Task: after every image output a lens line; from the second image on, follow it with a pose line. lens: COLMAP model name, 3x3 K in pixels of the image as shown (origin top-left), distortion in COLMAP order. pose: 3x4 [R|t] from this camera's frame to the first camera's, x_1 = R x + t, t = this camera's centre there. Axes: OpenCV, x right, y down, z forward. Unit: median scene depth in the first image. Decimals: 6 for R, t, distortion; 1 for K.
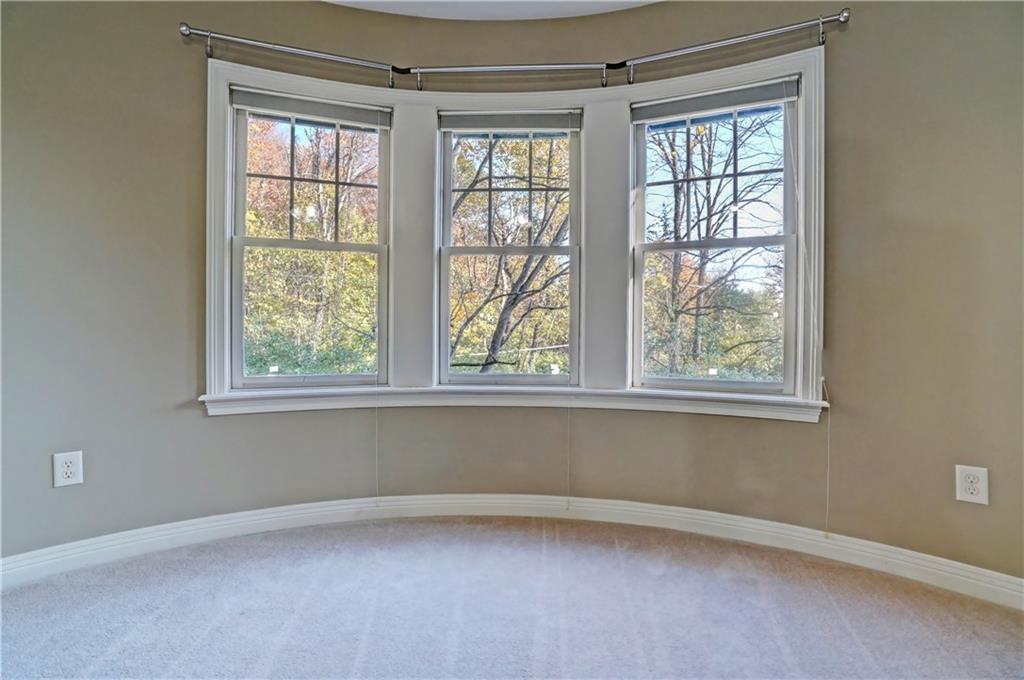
lens RADIAL K [[470.8, 0, 513.7], [0, 470.8, 334.9], [0, 0, 1]] dist [-0.022159, 0.000111]
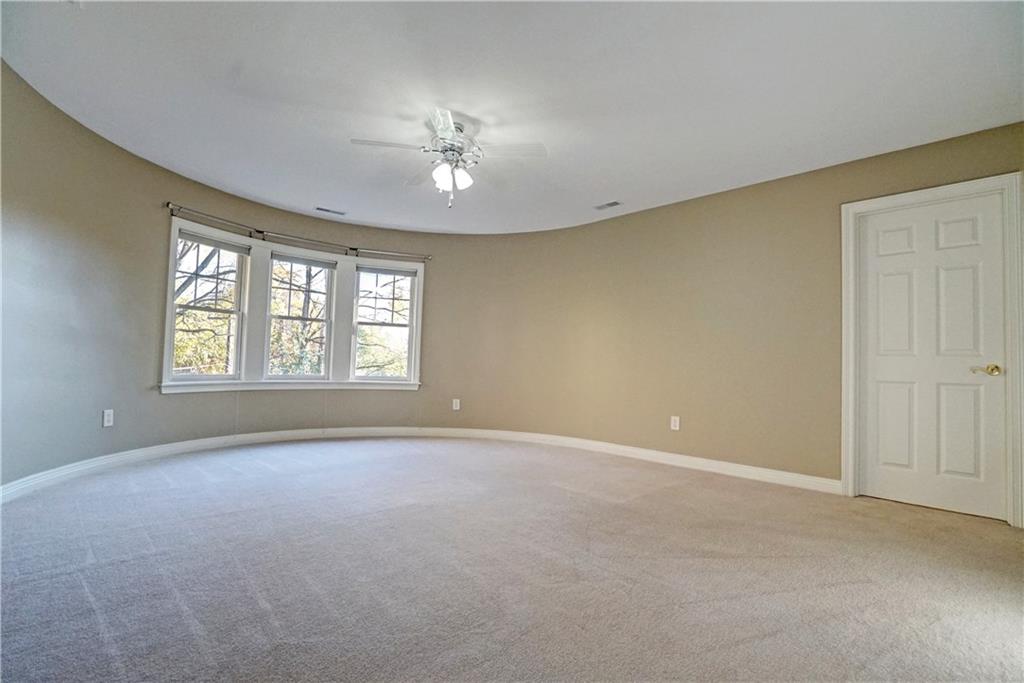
lens RADIAL K [[470.8, 0, 512.0], [0, 470.8, 340.4], [0, 0, 1]] dist [-0.022159, 0.000111]
pose [[0.693661, 0.053243, 0.718331, -1.040930], [-0.022623, 0.998383, -0.052154, 0.016306], [-0.719946, 0.019926, 0.693744, -1.437767]]
